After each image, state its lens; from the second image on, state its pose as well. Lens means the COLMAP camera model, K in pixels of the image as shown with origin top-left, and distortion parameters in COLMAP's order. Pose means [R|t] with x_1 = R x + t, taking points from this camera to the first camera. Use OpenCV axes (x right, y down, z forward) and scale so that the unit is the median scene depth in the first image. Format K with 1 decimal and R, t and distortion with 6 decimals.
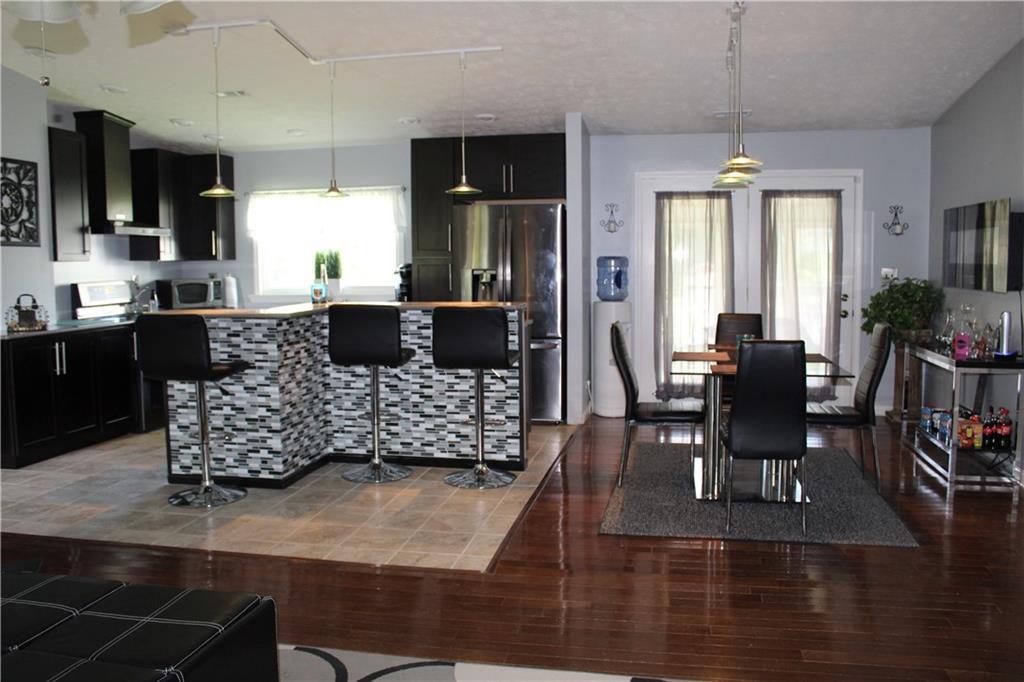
lens RADIAL K [[869.1, 0, 491.9], [0, 869.1, 335.0], [0, 0, 1]] dist [-0.148936, 0.133083]
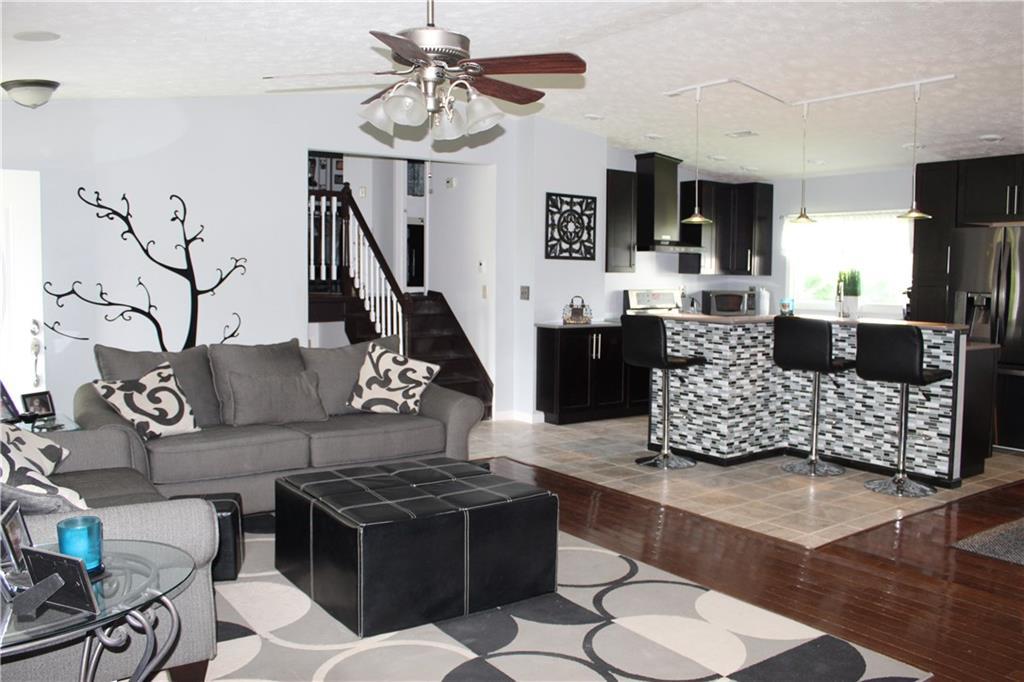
lens RADIAL K [[869.1, 0, 491.9], [0, 869.1, 335.0], [0, 0, 1]] dist [-0.148936, 0.133083]
pose [[0.725967, 0.066564, -0.684501, 0.302502], [-0.078268, 0.996835, 0.013927, 0.004387], [0.683262, 0.043464, 0.728879, -0.095850]]
